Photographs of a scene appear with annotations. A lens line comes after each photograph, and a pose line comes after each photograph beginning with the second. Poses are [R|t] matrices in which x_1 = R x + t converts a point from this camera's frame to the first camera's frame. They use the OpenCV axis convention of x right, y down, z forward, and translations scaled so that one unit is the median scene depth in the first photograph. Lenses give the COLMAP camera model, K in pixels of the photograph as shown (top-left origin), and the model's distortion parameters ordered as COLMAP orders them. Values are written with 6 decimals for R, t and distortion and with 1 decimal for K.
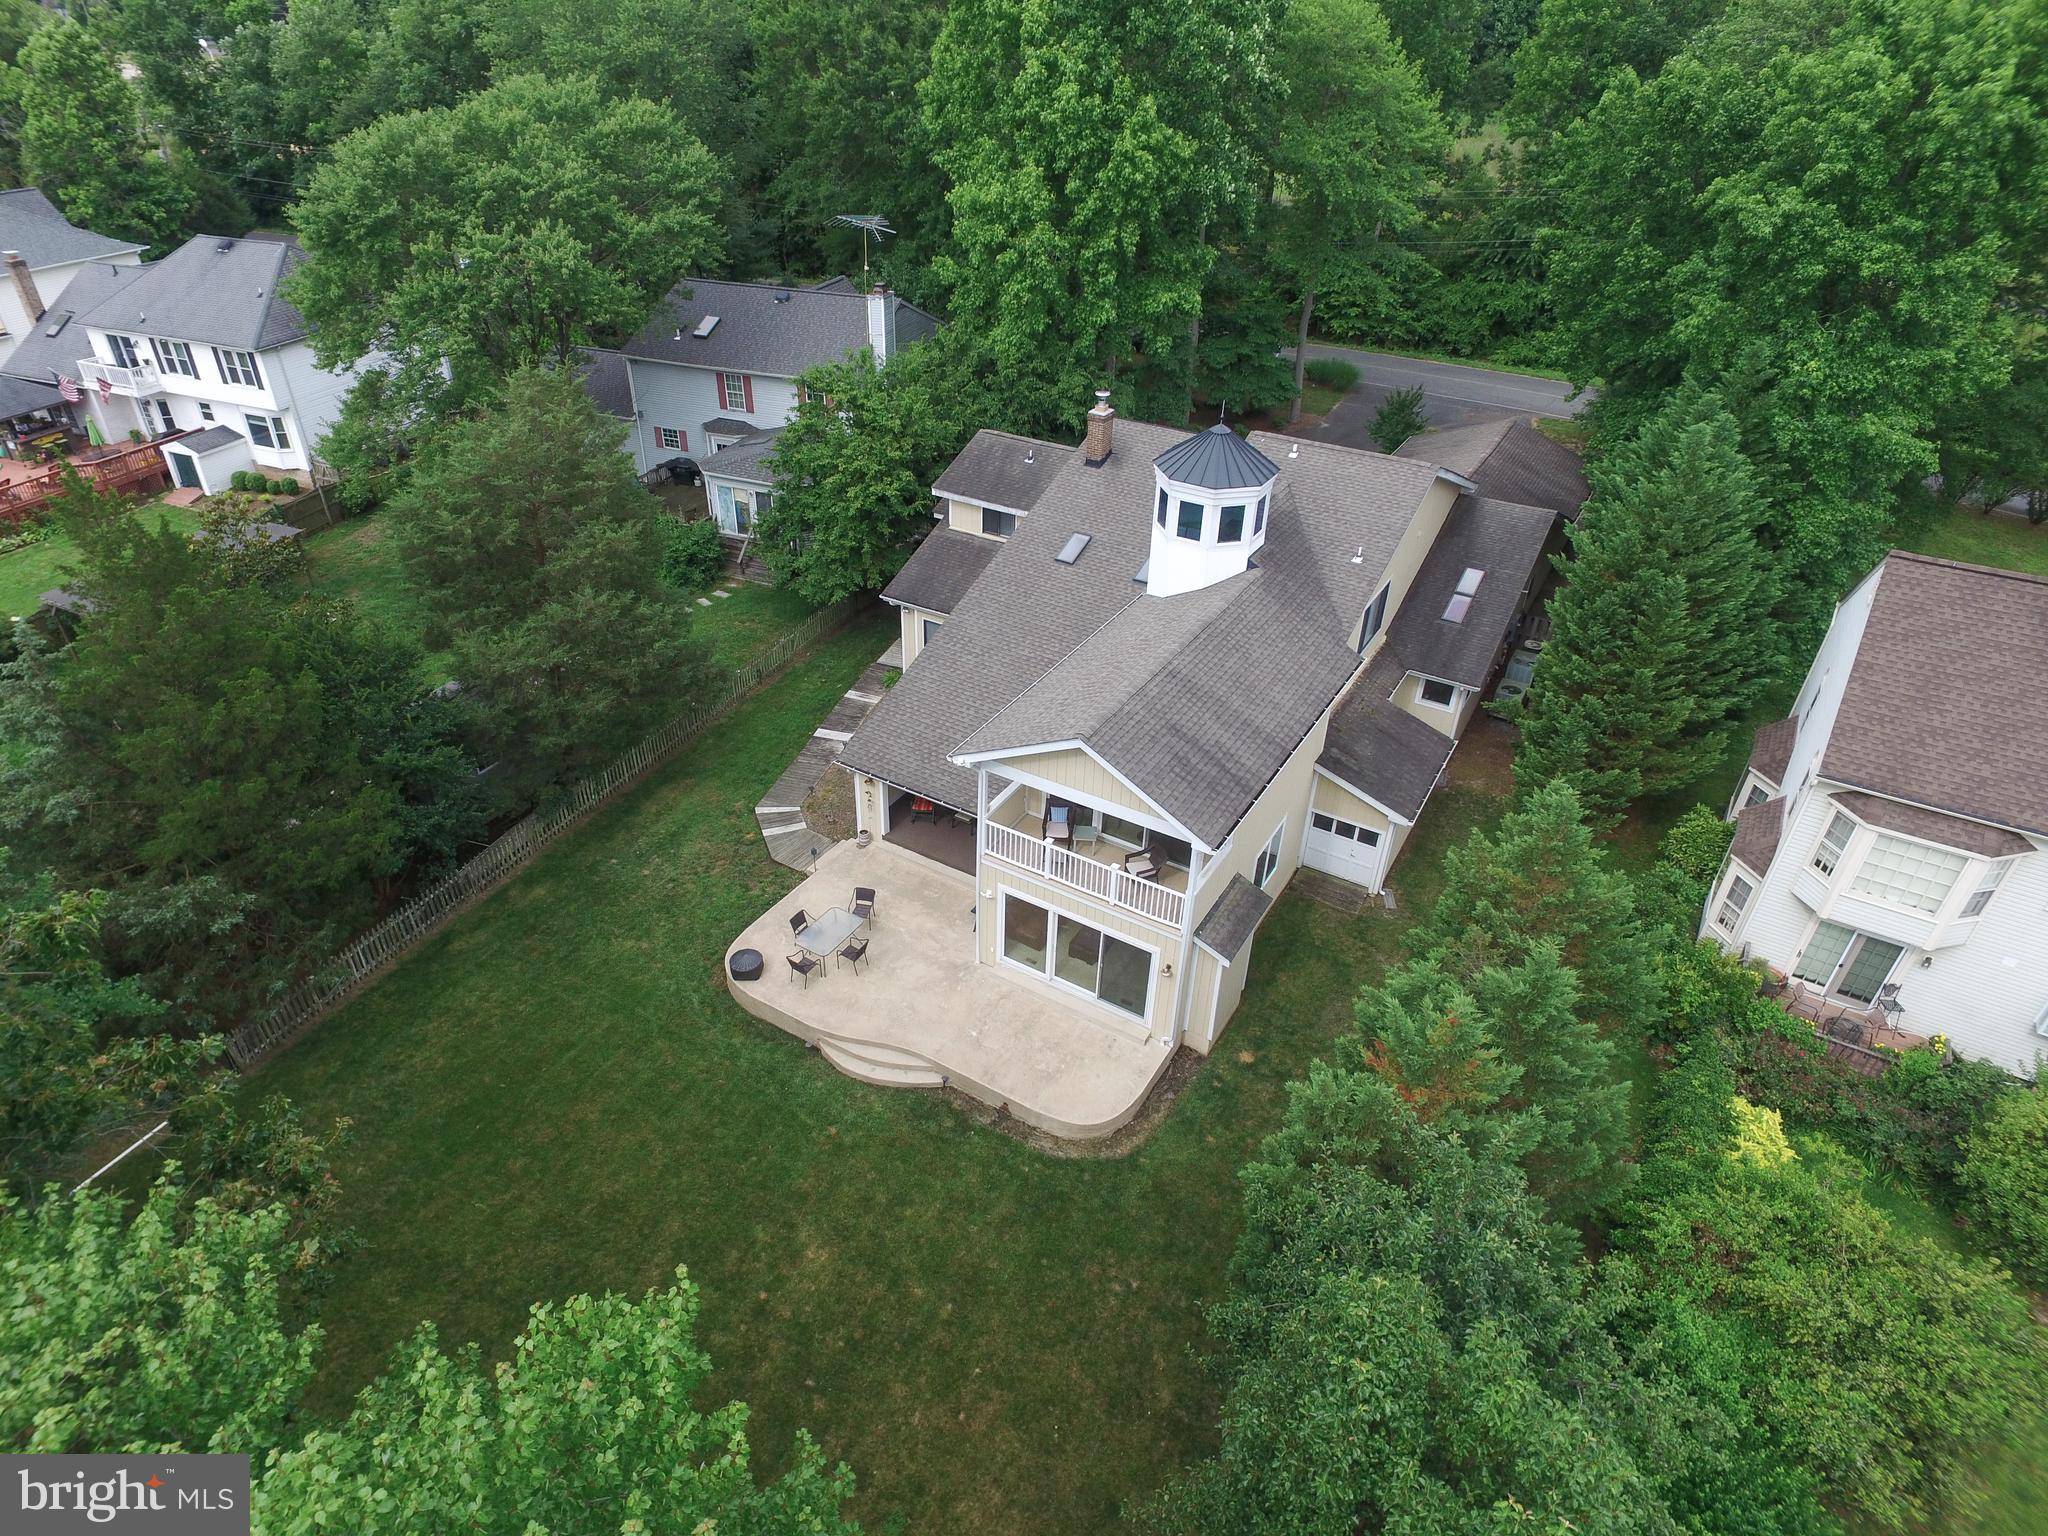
lens RADIAL K [[1198.6, 0, 969.8], [0, 1198.6, 767.3], [0, 0, 1]] dist [-0.001567, -0.000560]
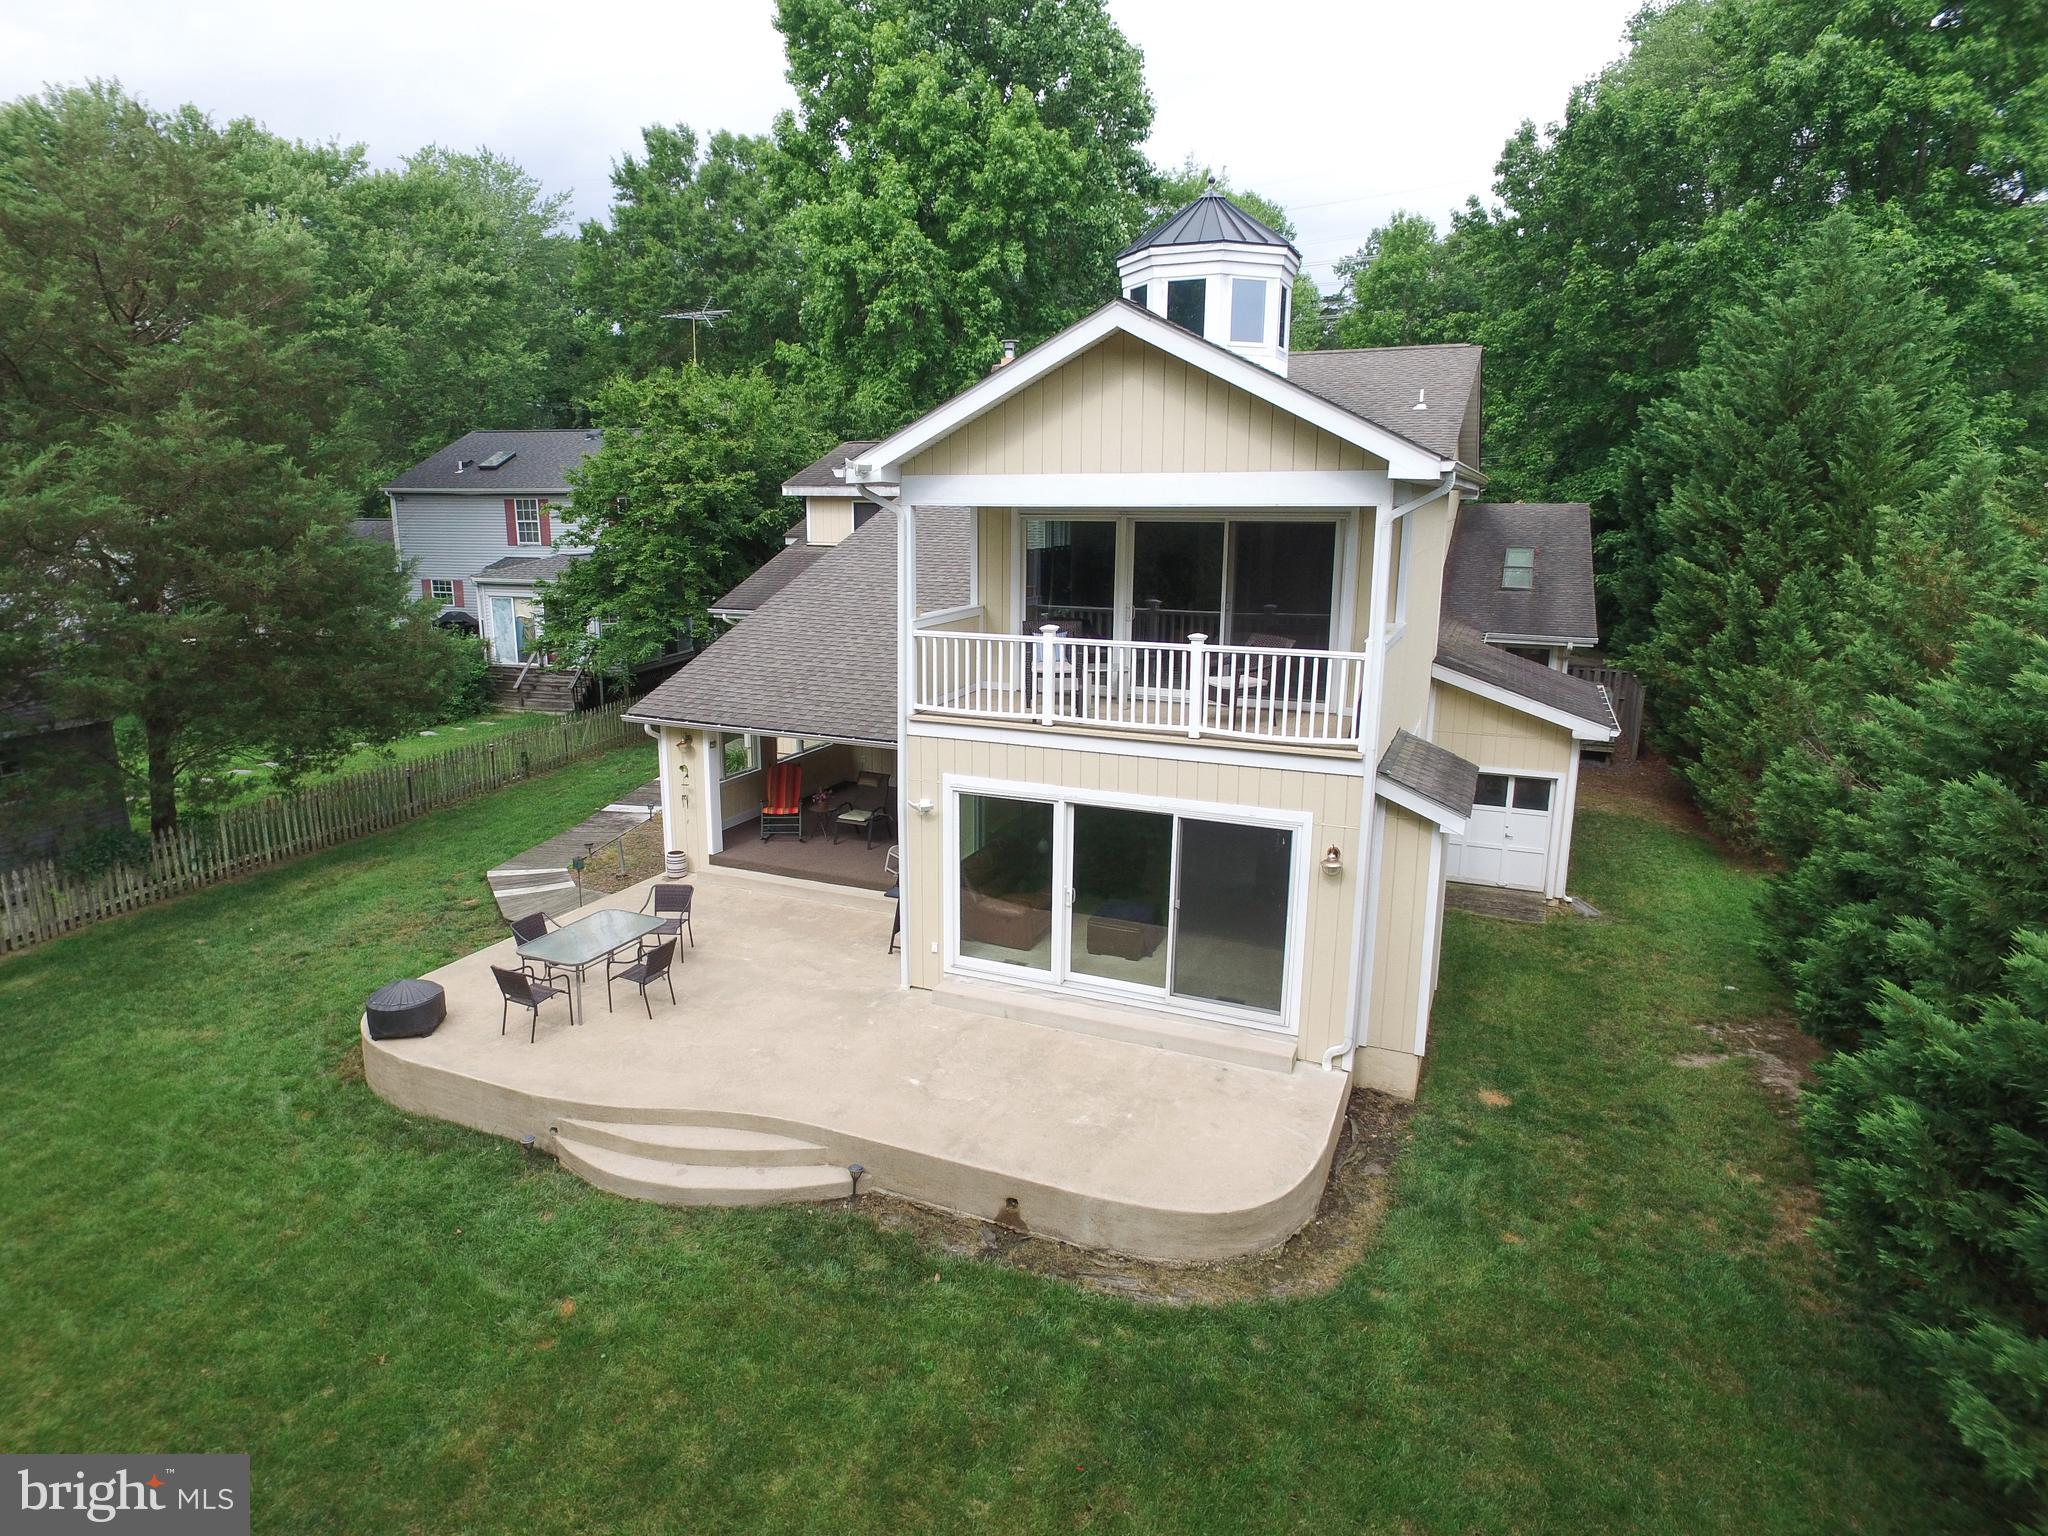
lens RADIAL K [[1195.5, 0, 964.9], [0, 1195.5, 760.1], [0, 0, 1]] dist [-0.018801, 0.029477]
pose [[0.990551, -0.028155, 0.134224, -0.031753], [0.074835, 0.931118, -0.356959, 0.252861], [-0.114928, 0.363630, 0.924427, 0.509988]]
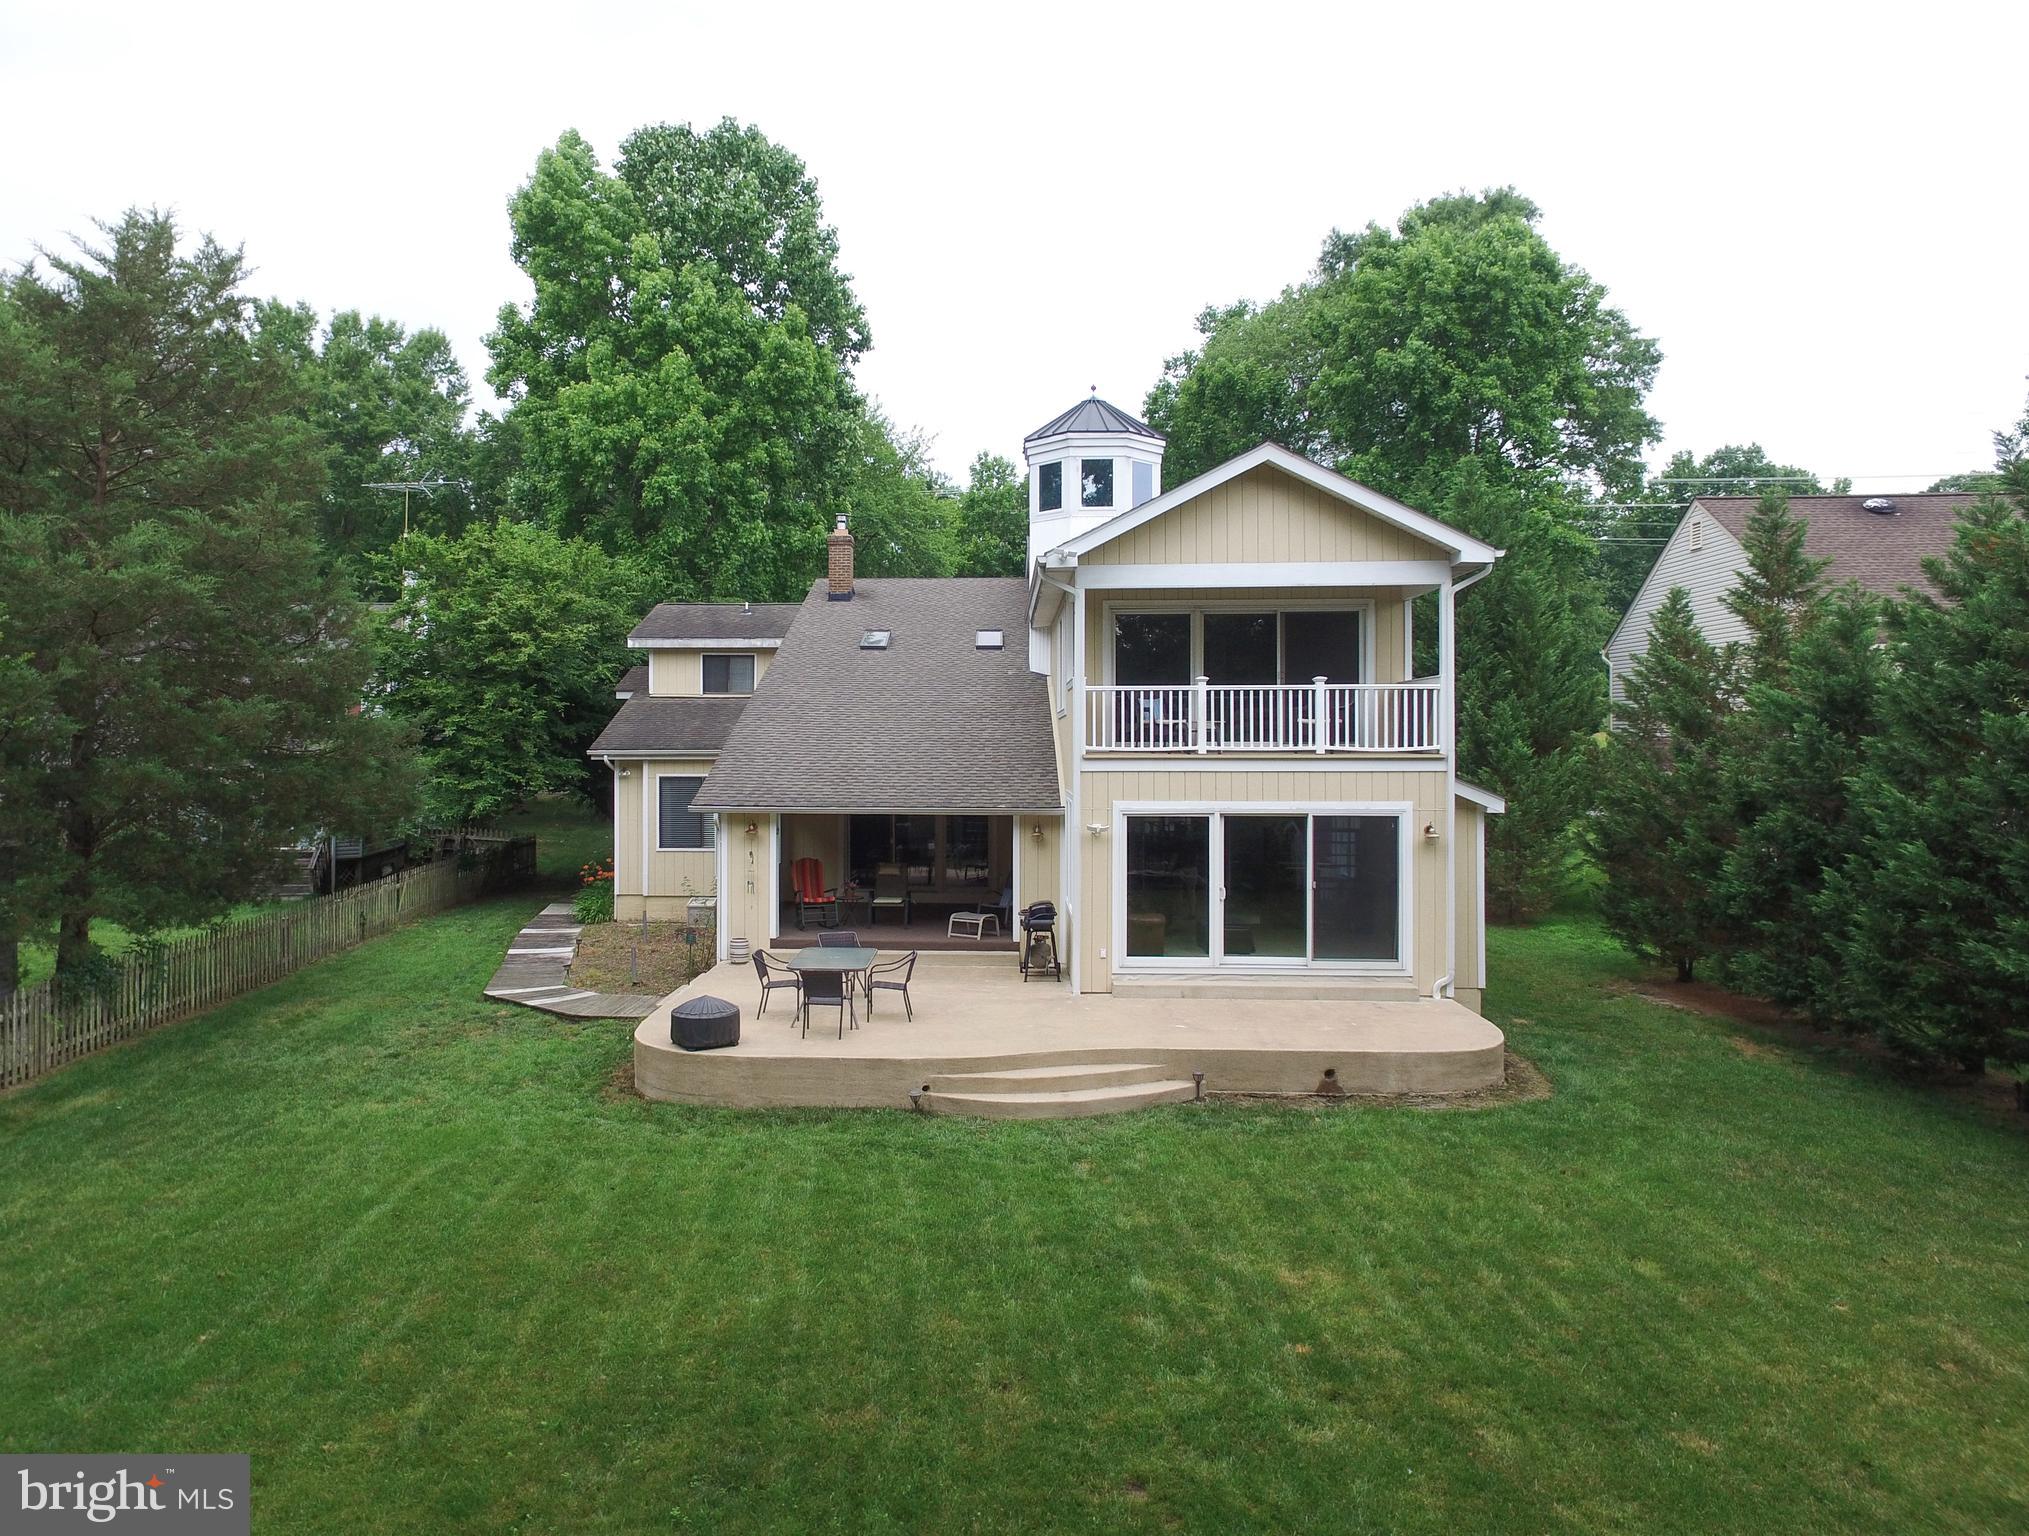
lens RADIAL K [[1341.6, 0, 913.6], [0, 1341.6, 742.6], [0, 0, 1]] dist [0.010447, -0.027505]
pose [[0.873393, -0.000266, 0.487016, -0.372991], [0.270524, 0.831800, -0.484690, 0.352992], [-0.404971, 0.555075, 0.726561, 0.499466]]
